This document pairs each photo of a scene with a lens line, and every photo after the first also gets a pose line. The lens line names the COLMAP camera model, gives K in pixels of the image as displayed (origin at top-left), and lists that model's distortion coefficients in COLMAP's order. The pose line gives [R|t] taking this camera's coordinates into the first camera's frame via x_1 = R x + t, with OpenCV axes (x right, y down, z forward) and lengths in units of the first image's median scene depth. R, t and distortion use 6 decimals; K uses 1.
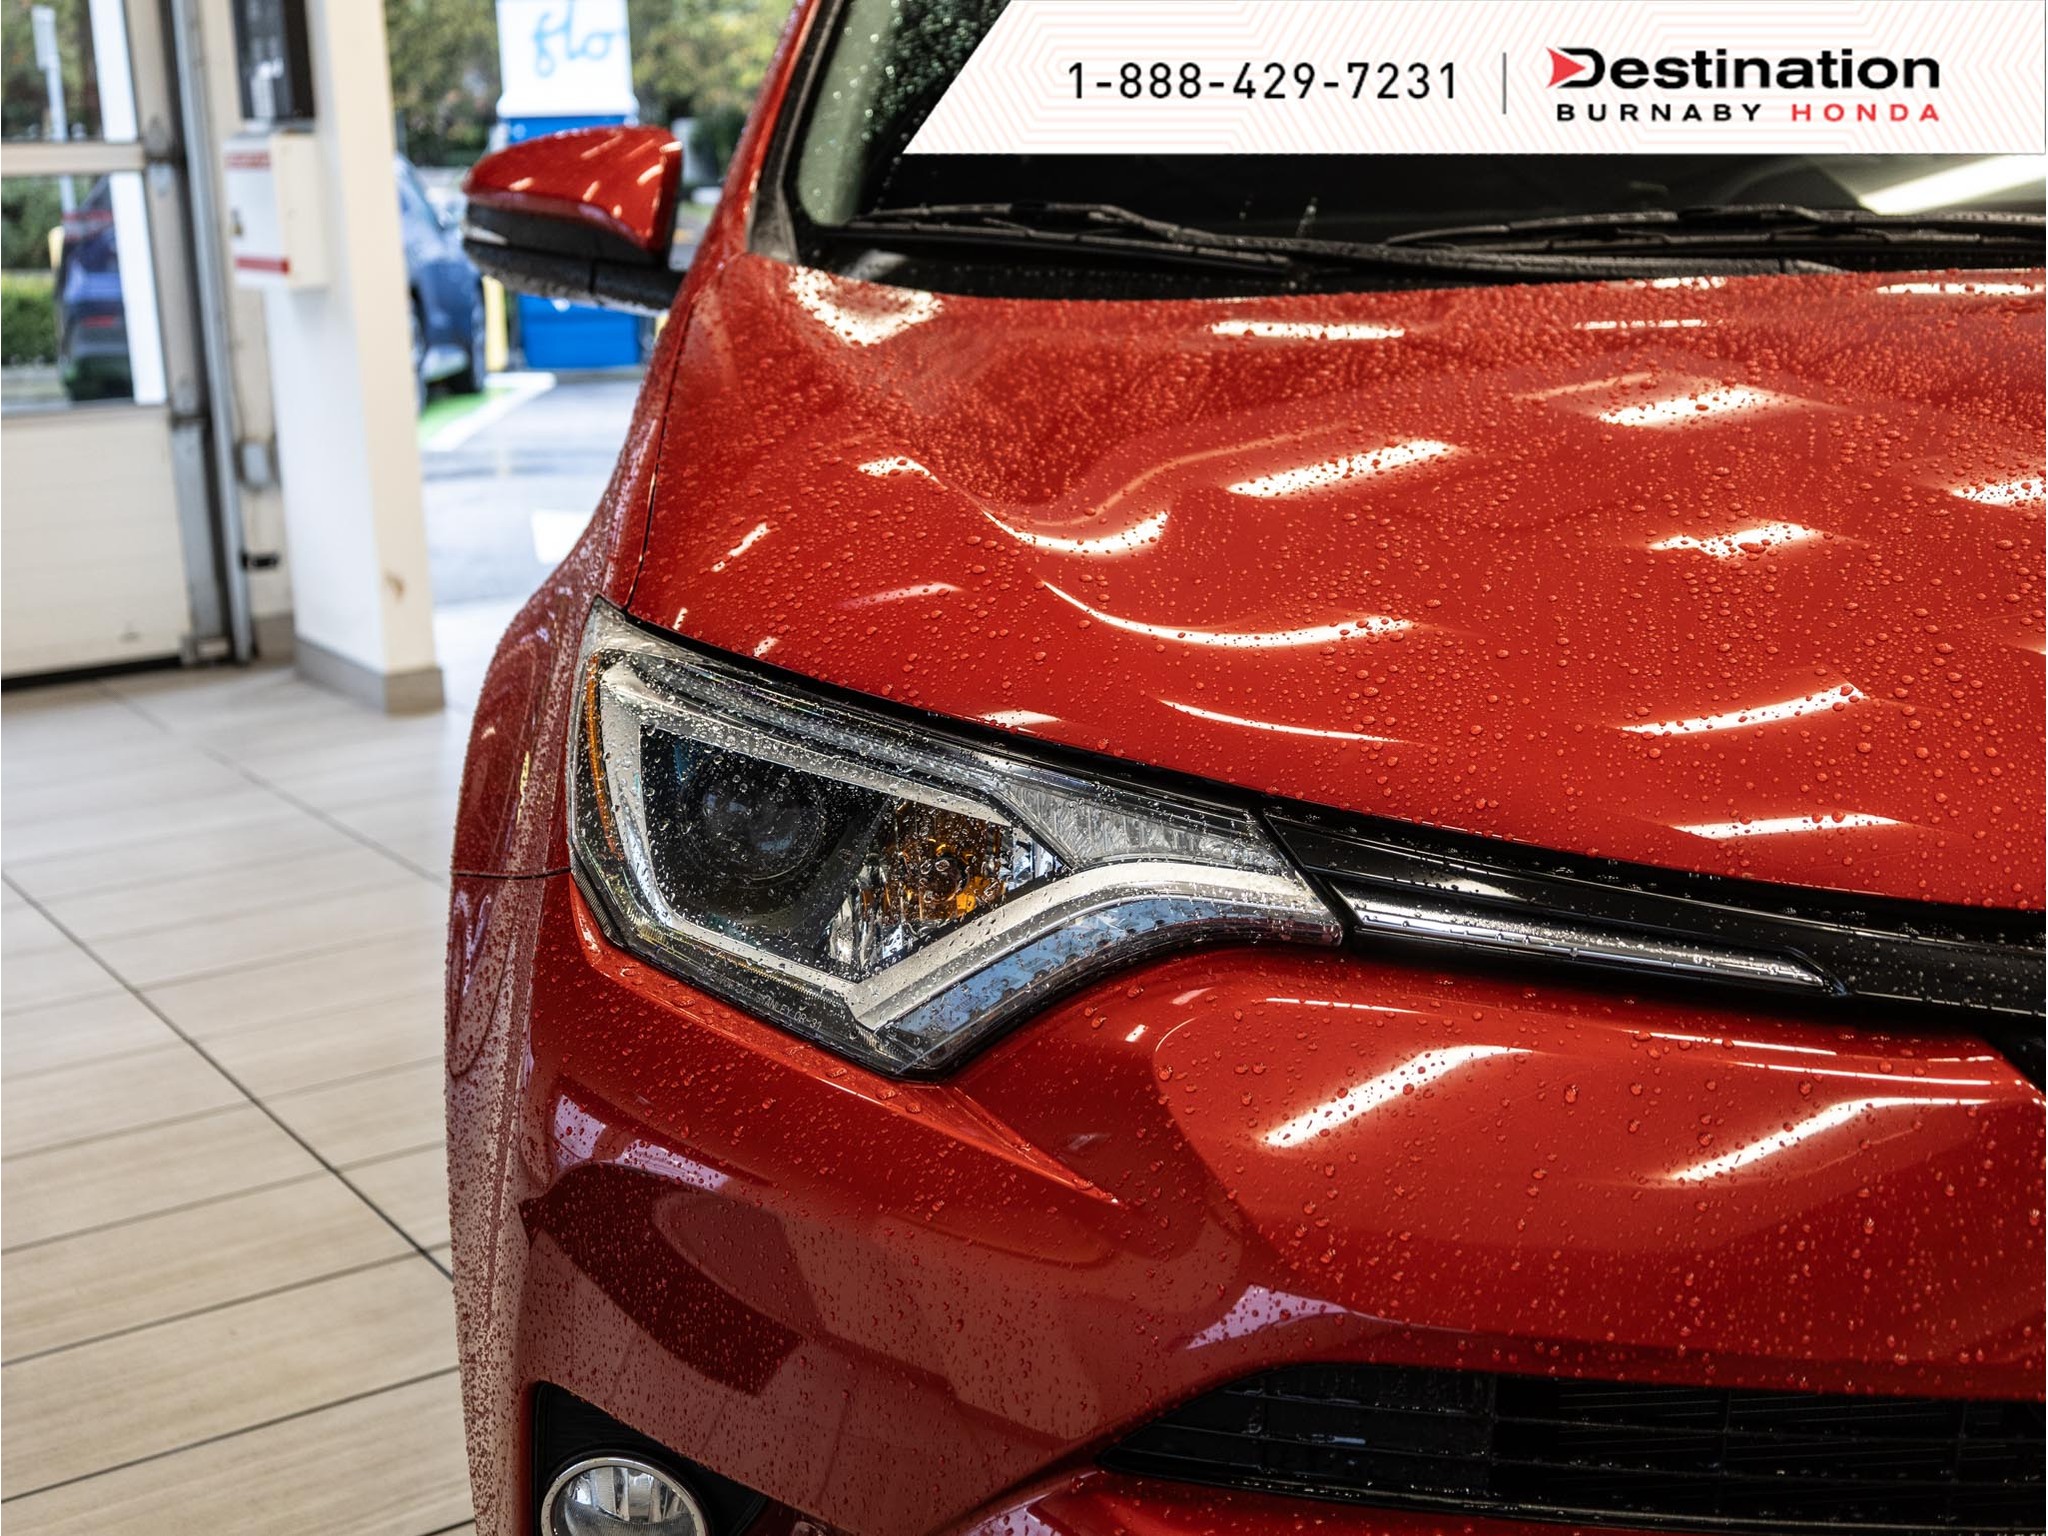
lens RADIAL K [[2555.2, 0, 1024.0], [0, 2555.2, 768.0], [0, 0, 1]] dist [0.011277, 0.031306]
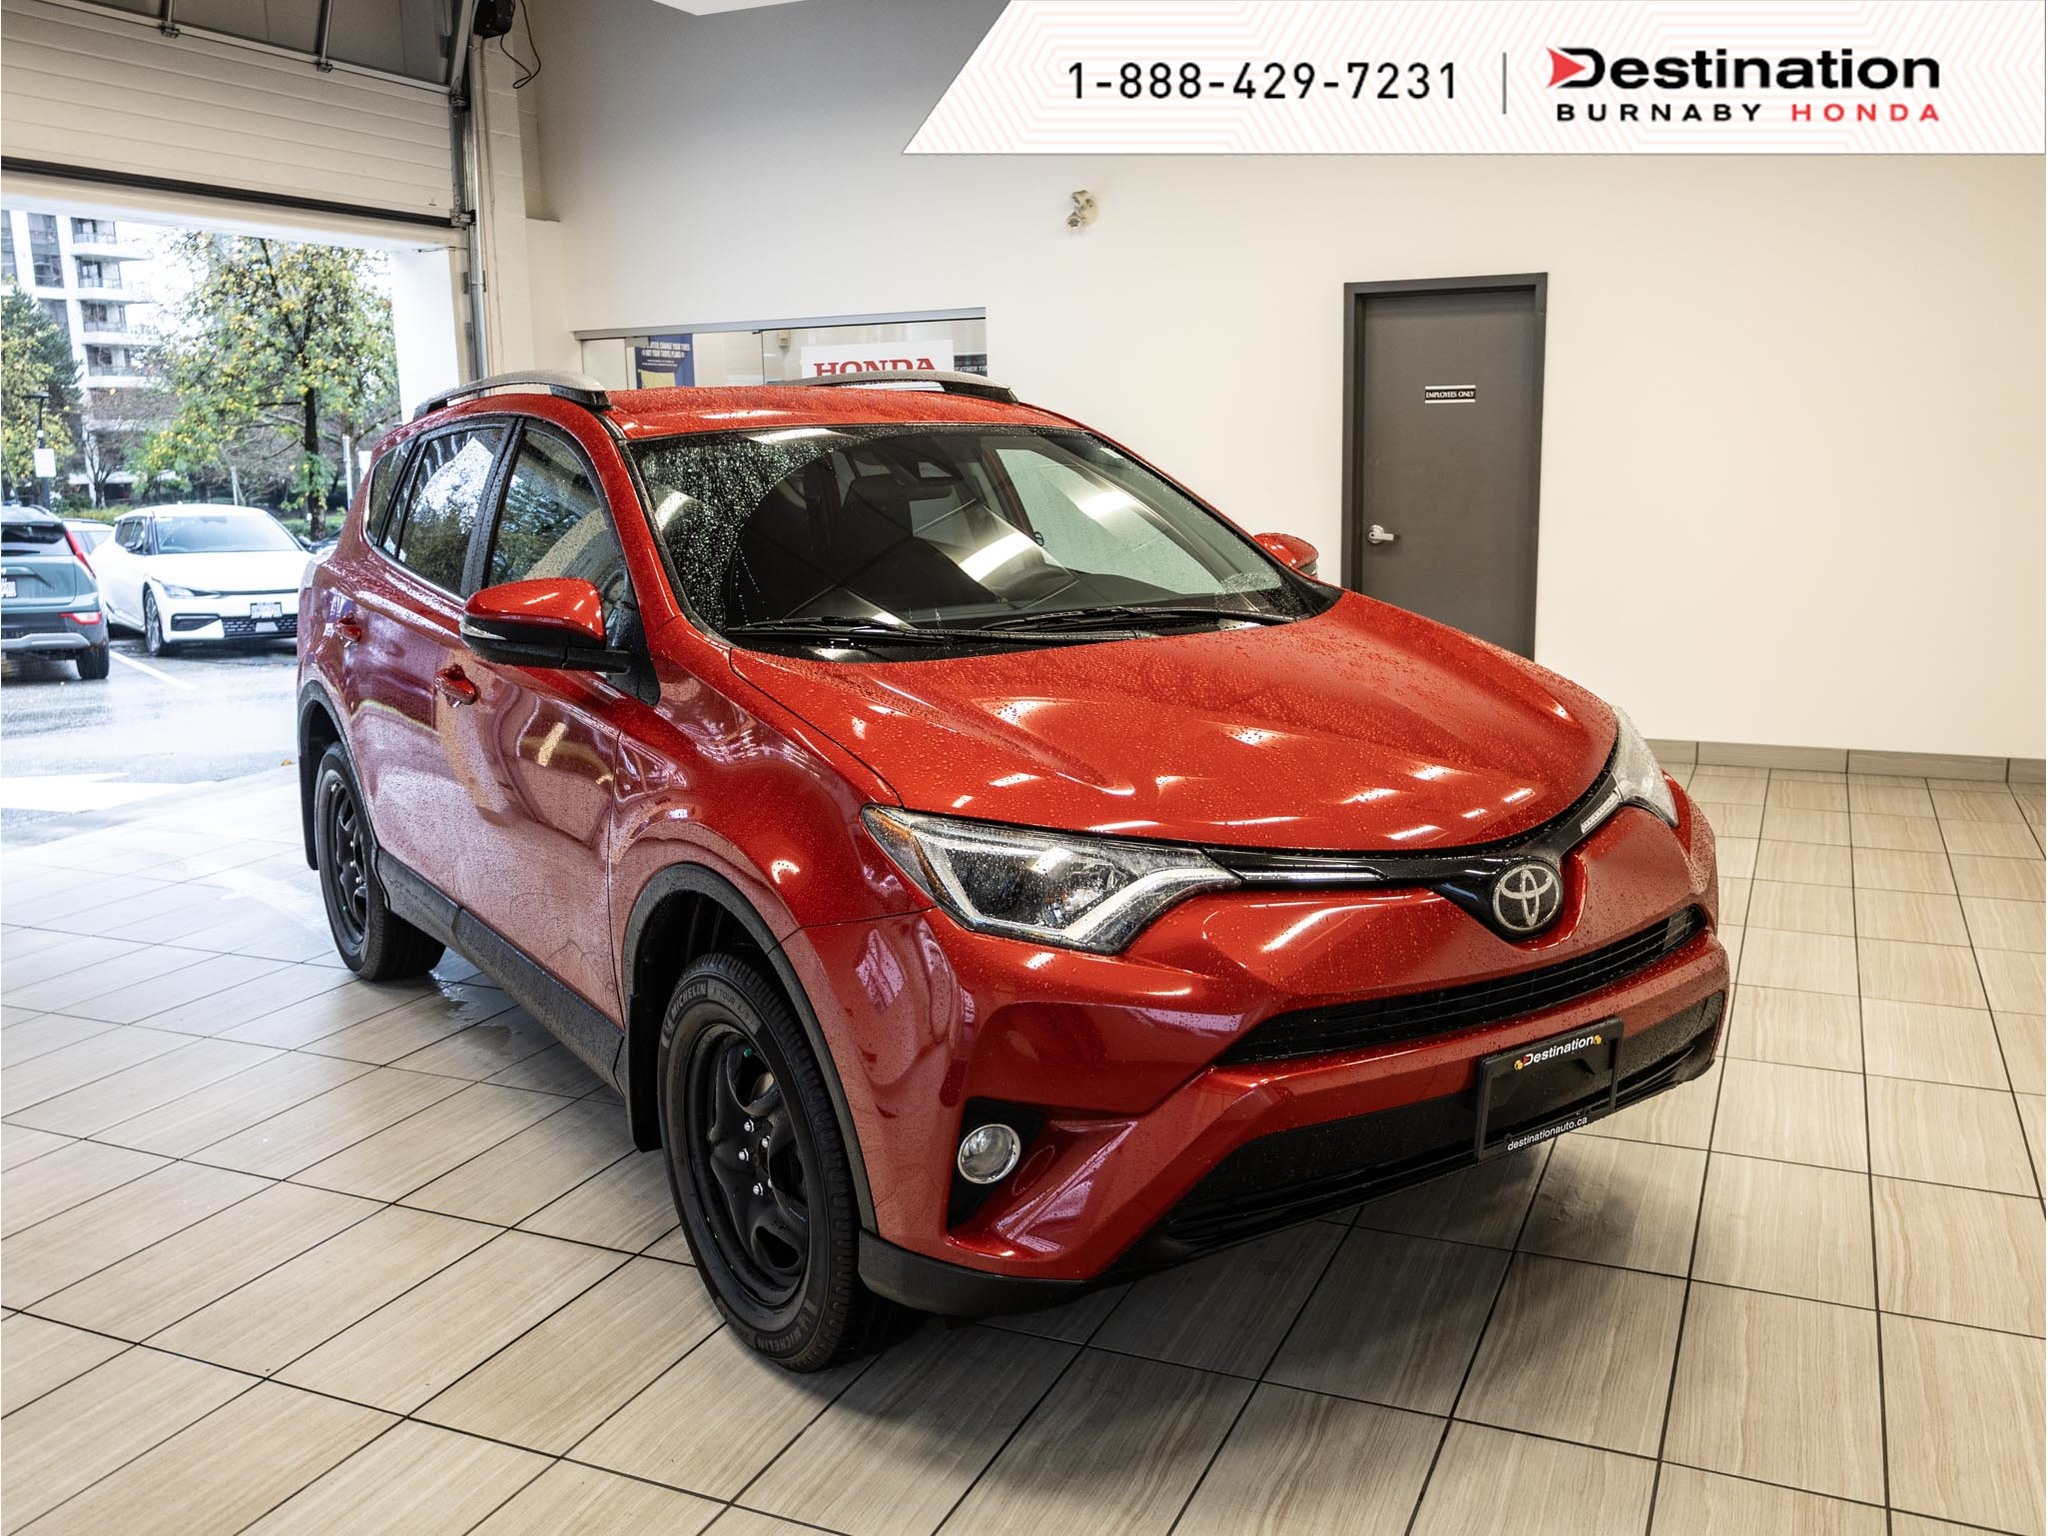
lens RADIAL K [[1760.1, 0, 1015.8], [0, 1760.1, 775.1], [0, 0, 1]] dist [-0.005853, 0.006020]
pose [[0.855082, -0.091865, 0.510290, -0.497923], [0.123559, 0.991929, -0.028473, -0.015914], [-0.503555, 0.087397, 0.859531, -0.296622]]
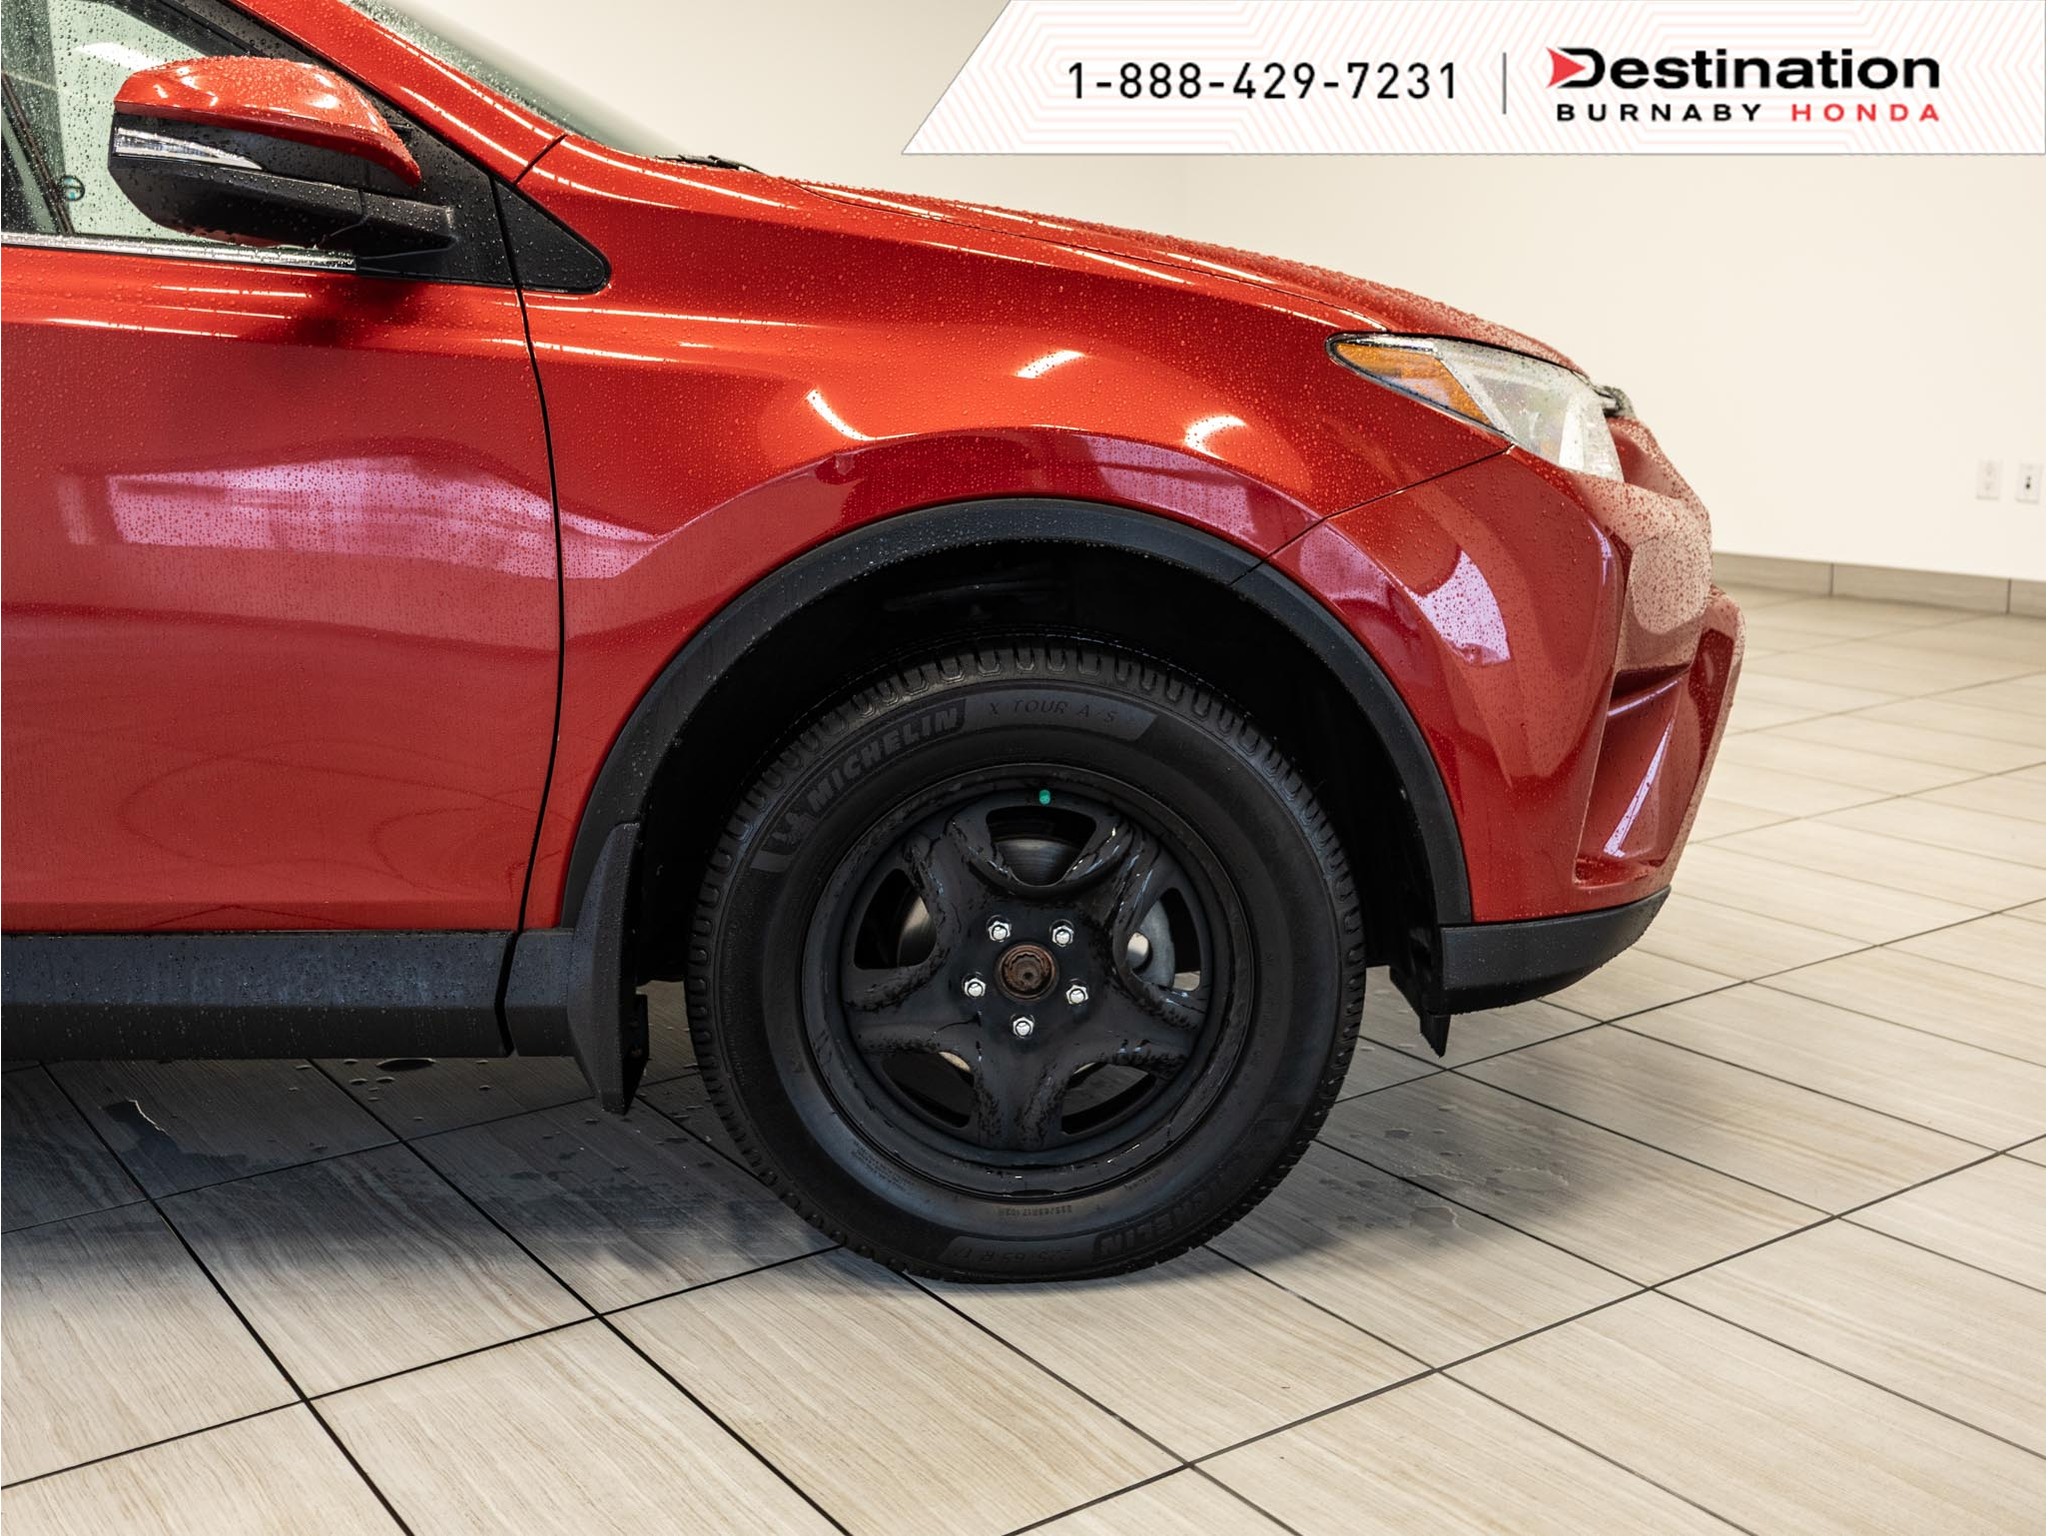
lens RADIAL K [[2221.7, 0, 1015.5], [0, 2221.7, 775.4], [0, 0, 1]] dist [0.012953, 0.020006]
pose [[0.016806, -0.182333, 0.983093, -0.927139], [0.264350, 0.949056, 0.171501, -0.054411], [-0.964280, 0.256998, 0.064149, 0.646682]]
